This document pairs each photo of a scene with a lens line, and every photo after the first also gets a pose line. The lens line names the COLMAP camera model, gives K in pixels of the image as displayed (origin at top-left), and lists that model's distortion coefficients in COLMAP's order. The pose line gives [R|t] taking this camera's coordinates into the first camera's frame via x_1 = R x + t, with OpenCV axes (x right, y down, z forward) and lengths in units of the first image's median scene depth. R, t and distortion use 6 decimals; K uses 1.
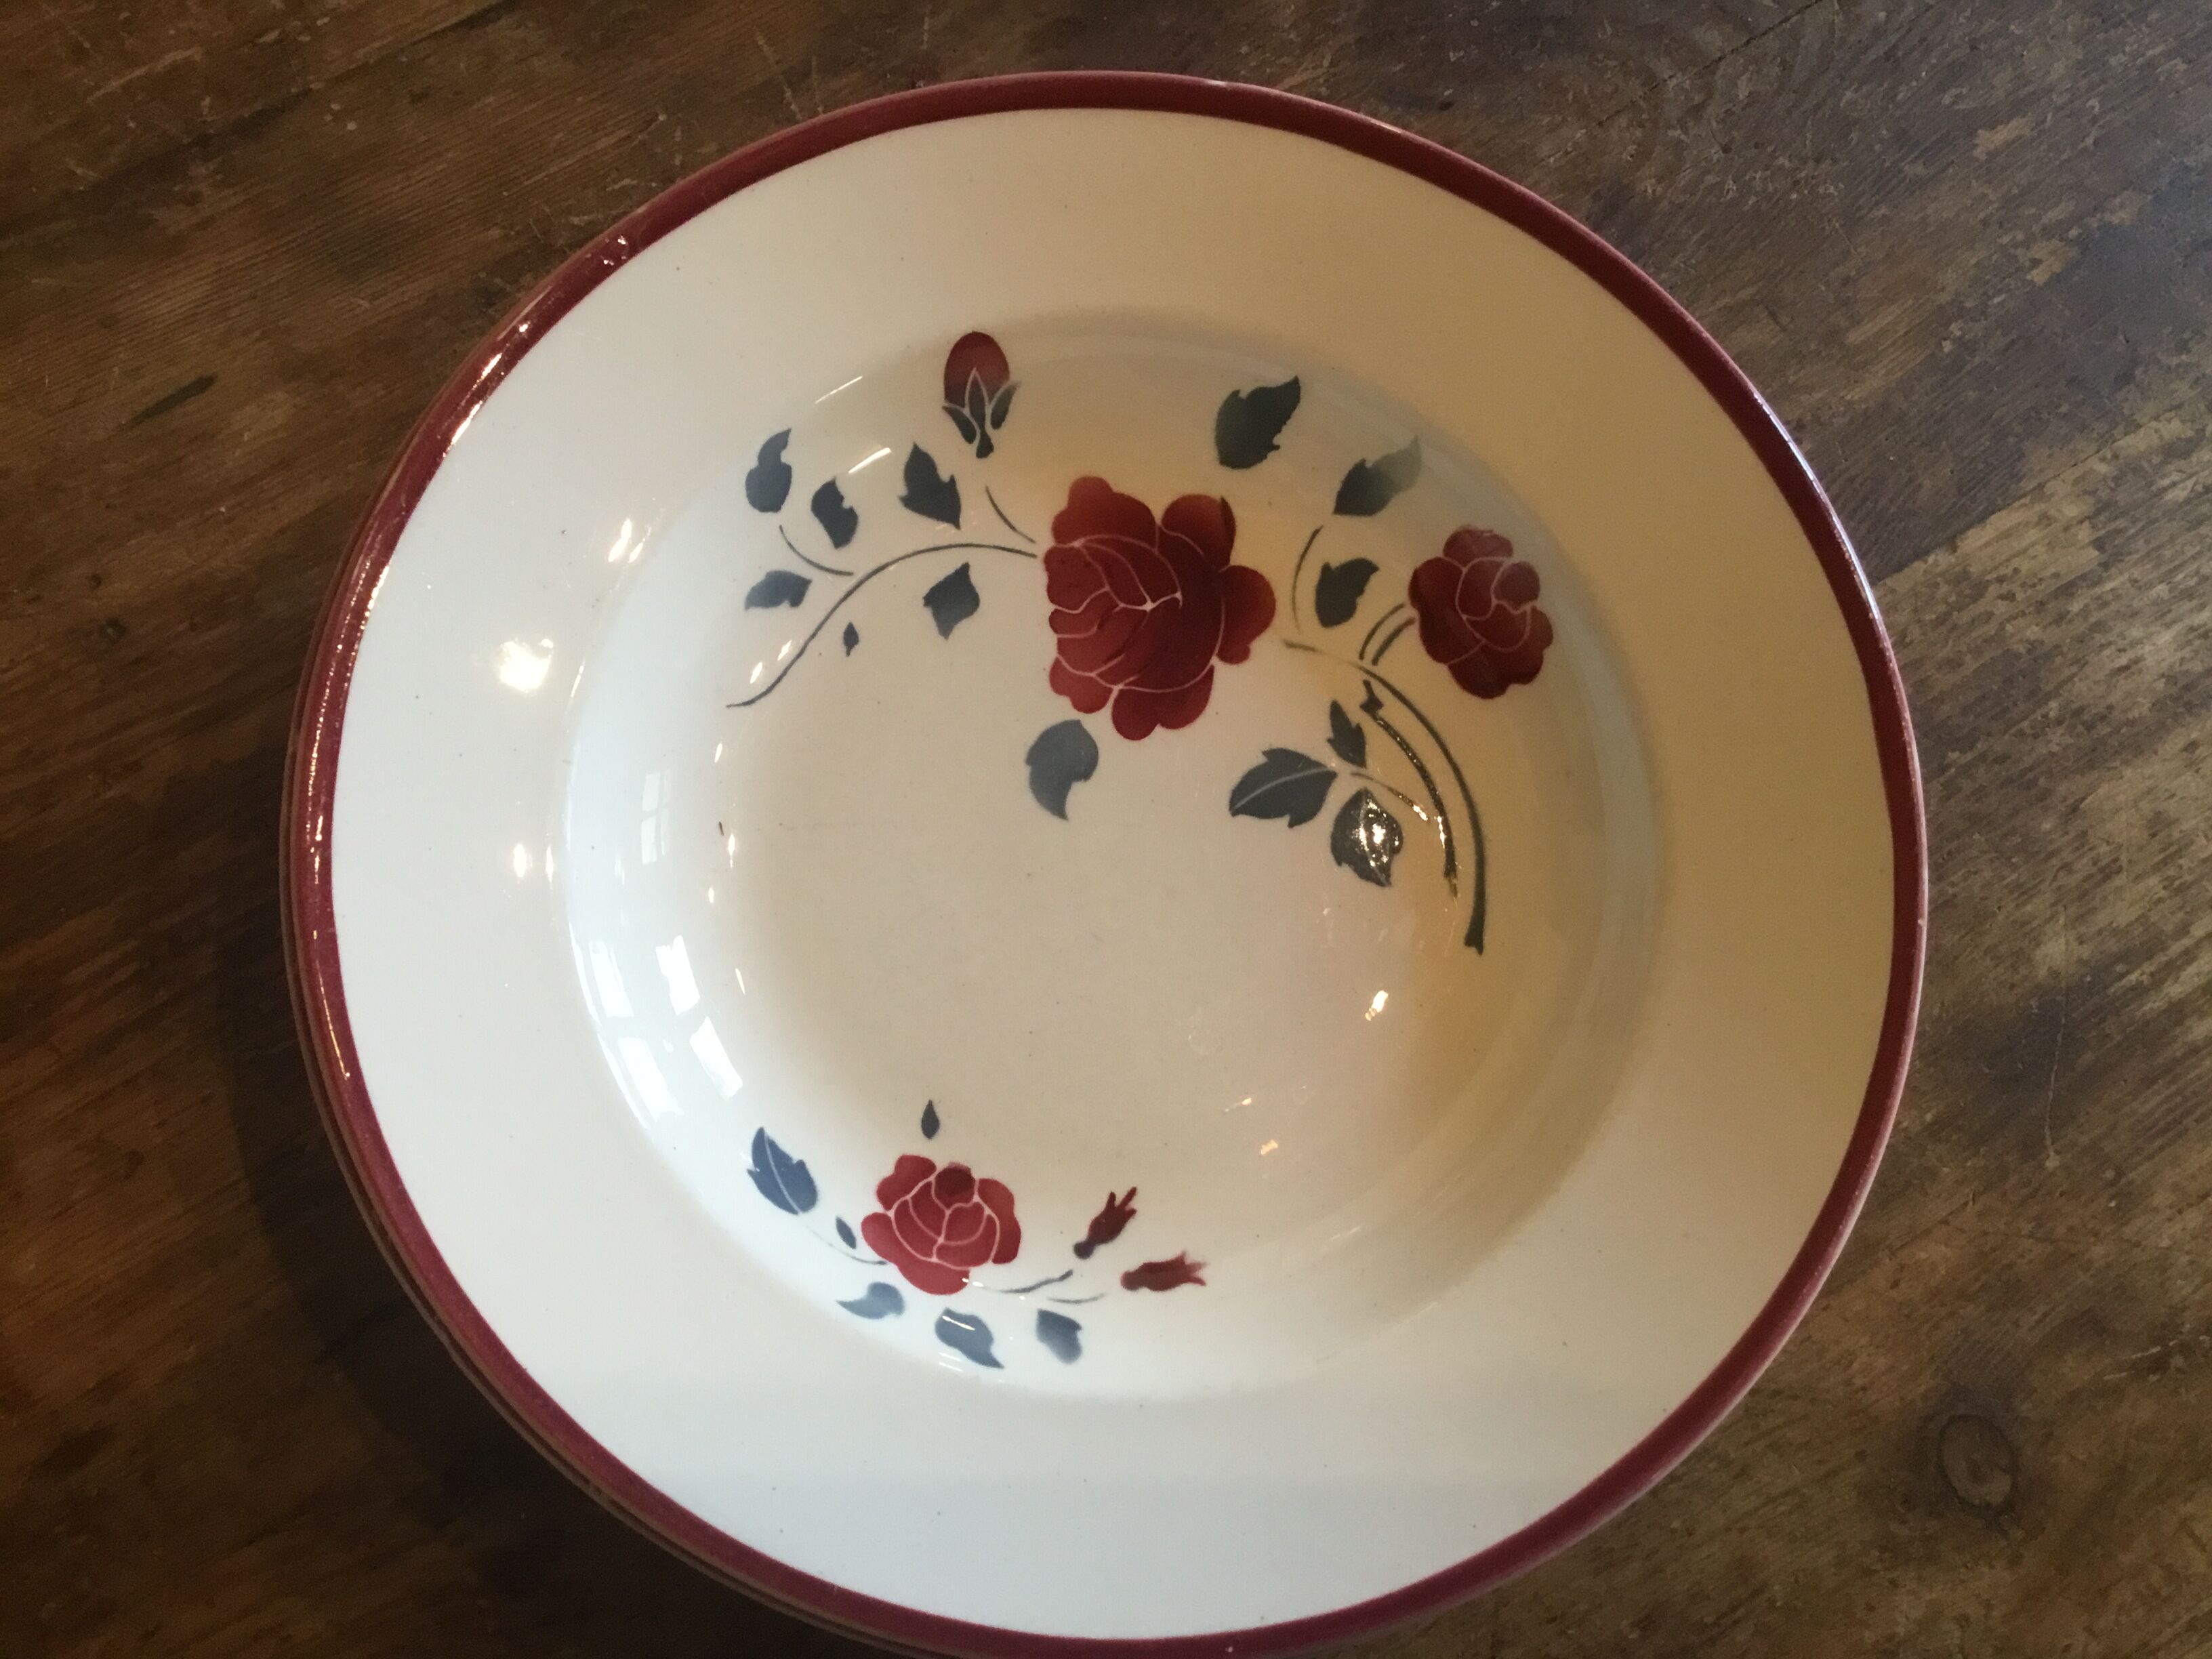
lens RADIAL K [[2001.6, 0, 1106.0], [0, 2001.6, 829.5], [0, 0, 1]] dist [0.103513, -0.220739]
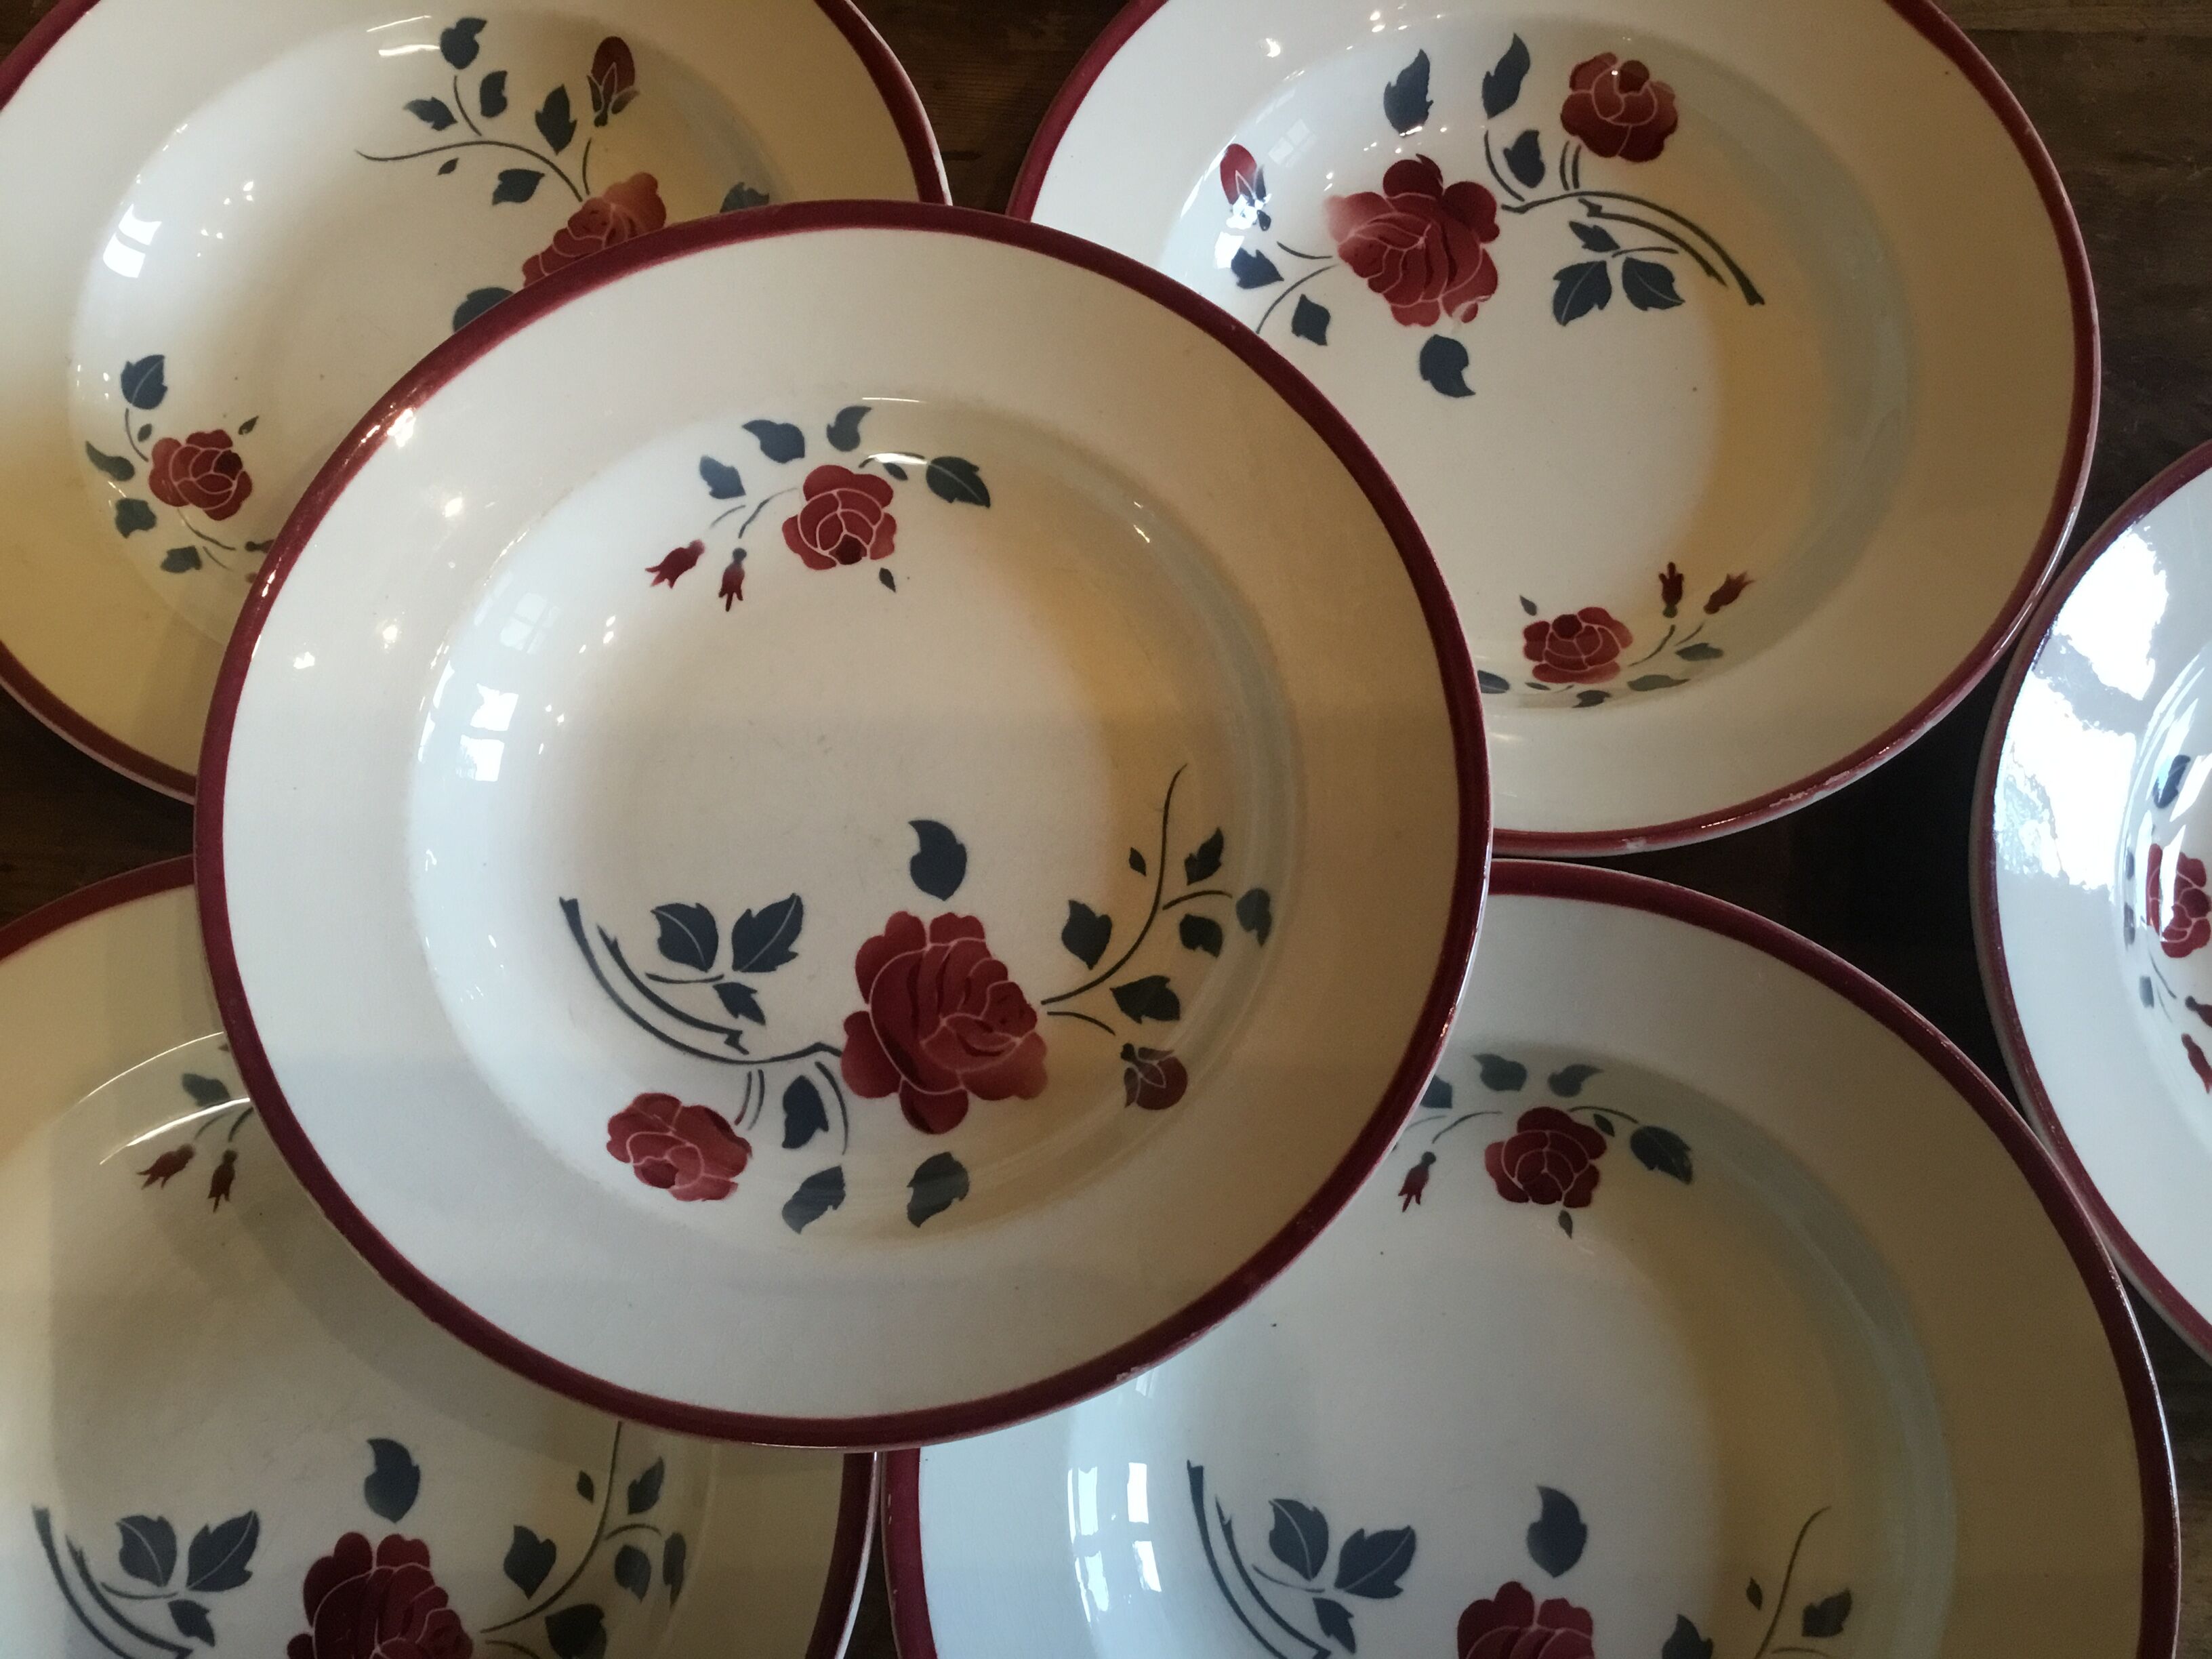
lens RADIAL K [[2001.6, 0, 1106.0], [0, 2001.6, 829.5], [0, 0, 1]] dist [0.103513, -0.220739]
pose [[-0.860824, 0.459256, -0.219238, 0.146747], [-0.508529, -0.759783, 0.405127, -0.558145], [0.019484, 0.460232, 0.887585, -0.099764]]
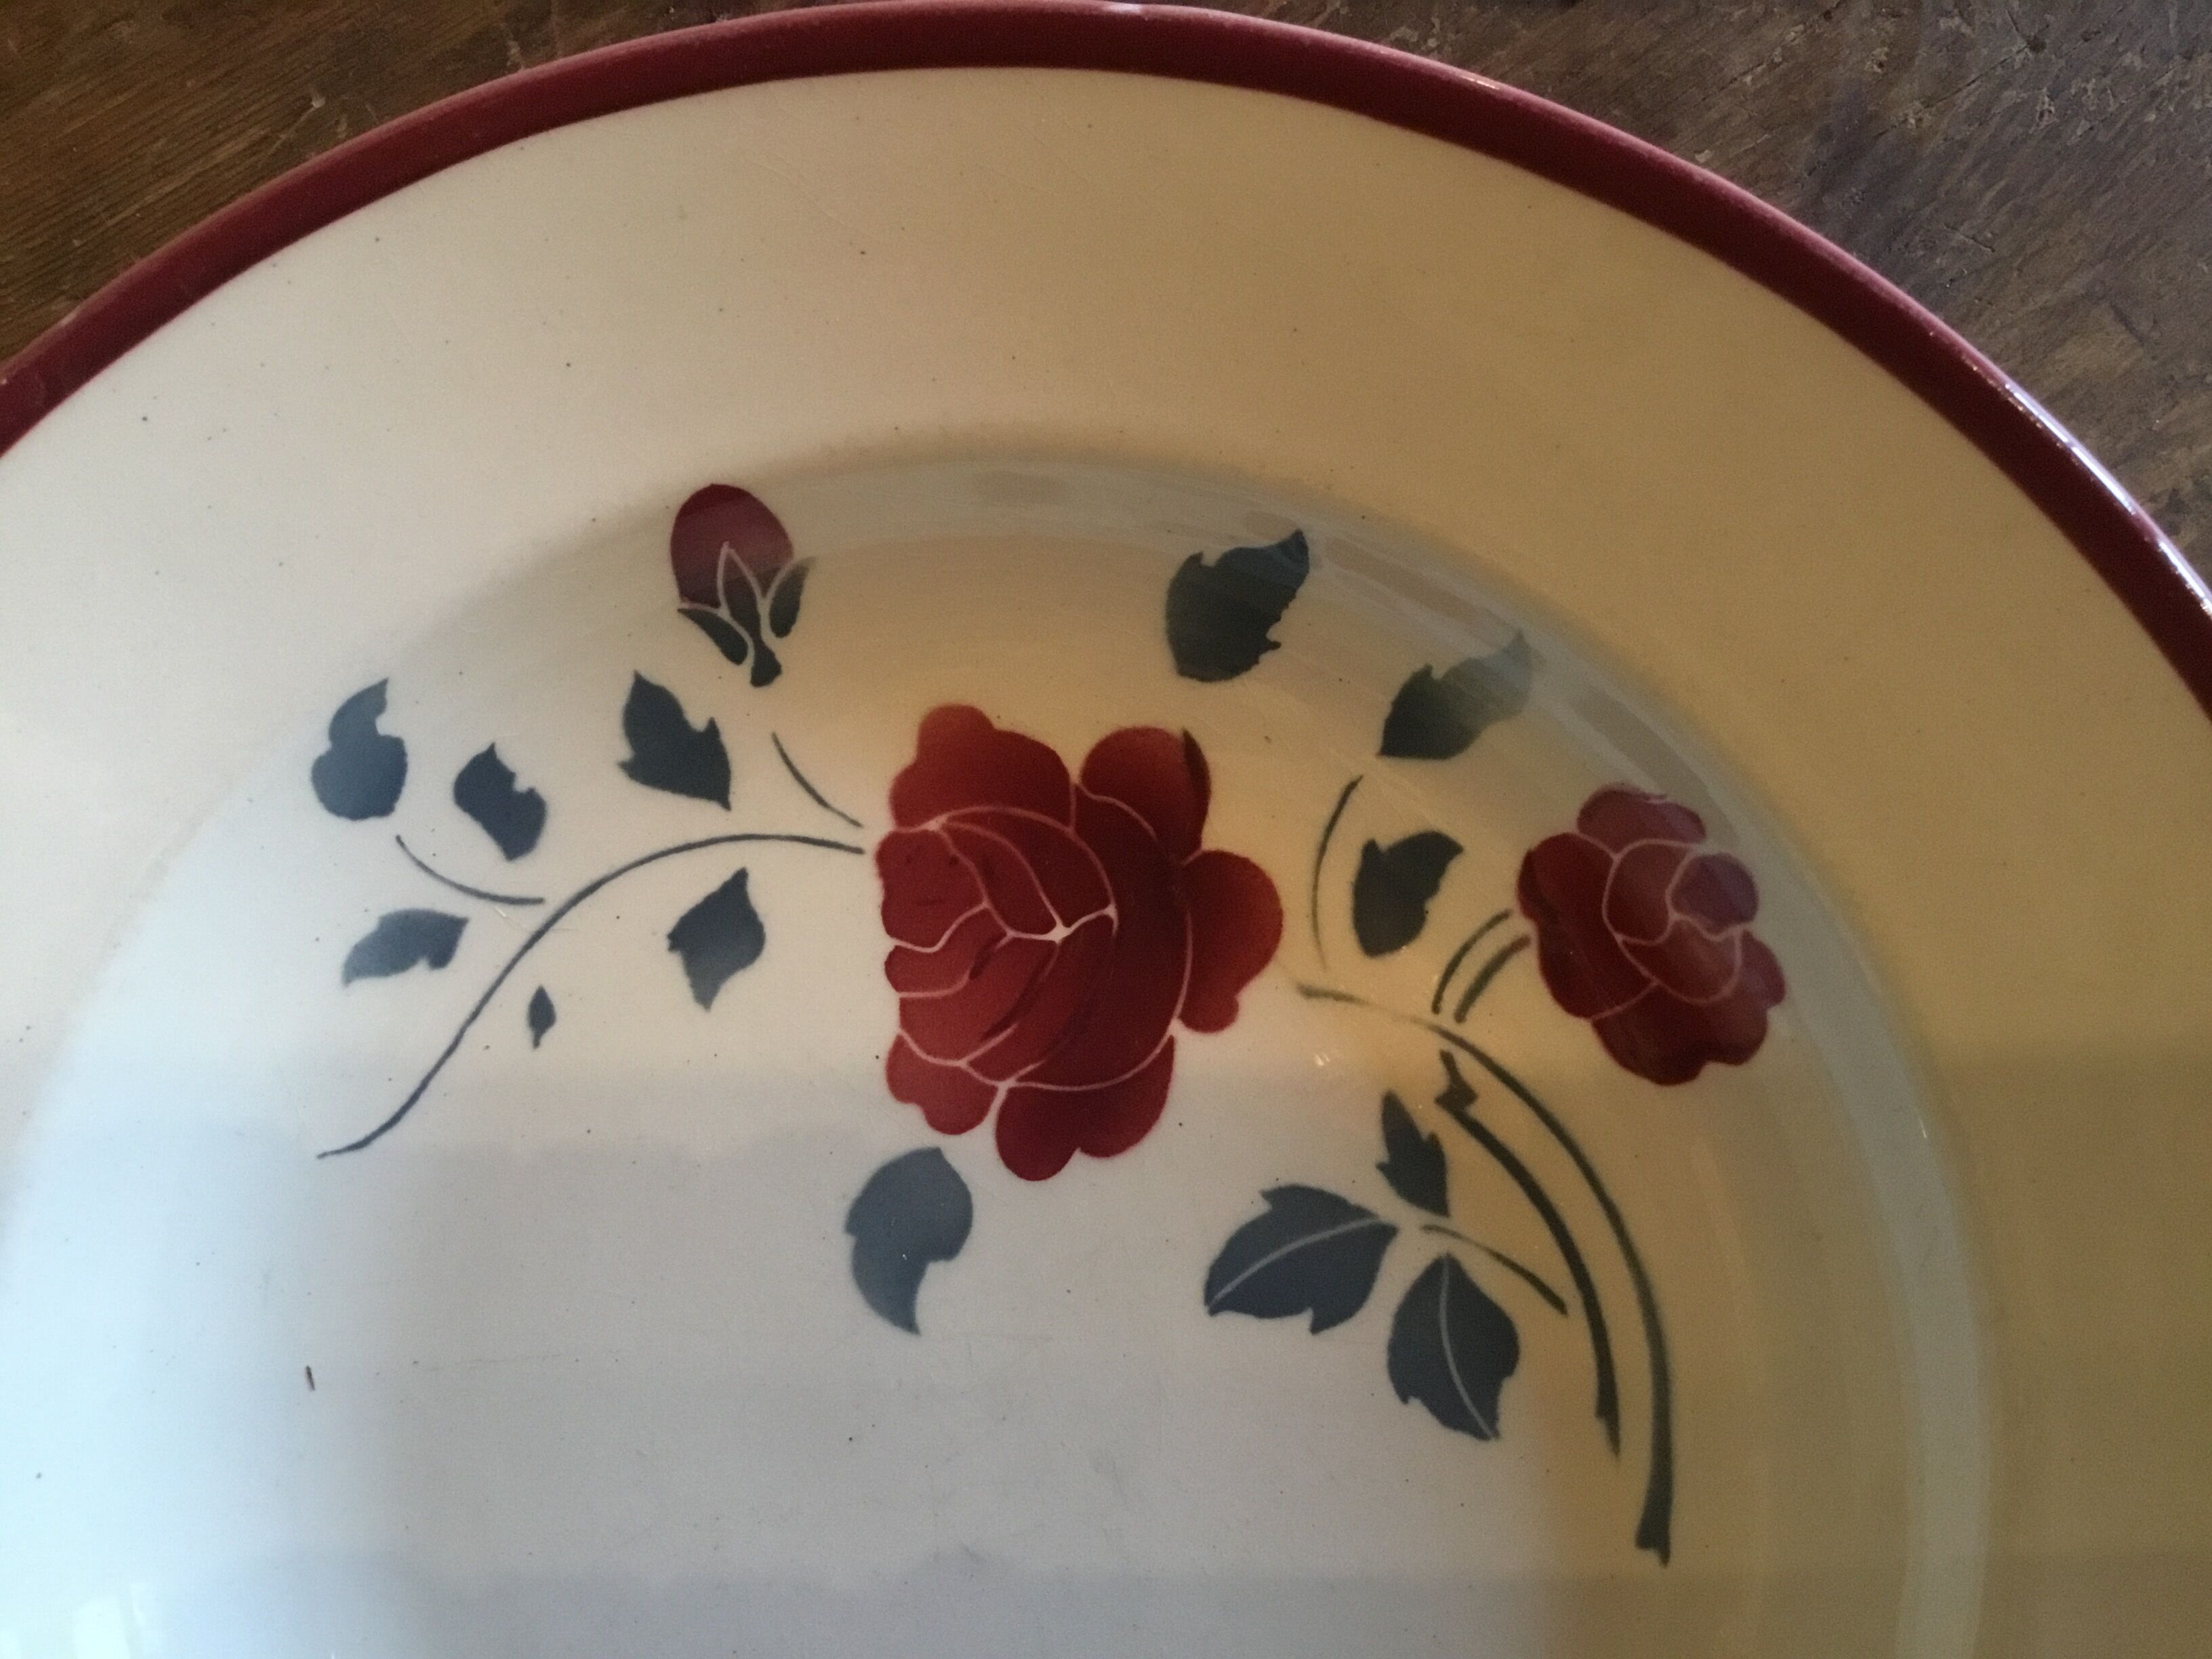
lens RADIAL K [[2001.6, 0, 1106.0], [0, 2001.6, 829.5], [0, 0, 1]] dist [0.103513, -0.220739]
pose [[0.996221, -0.031196, -0.081058, 0.082241], [0.035360, 0.998100, 0.050463, -0.169528], [0.079329, -0.053138, 0.995431, 0.431347]]
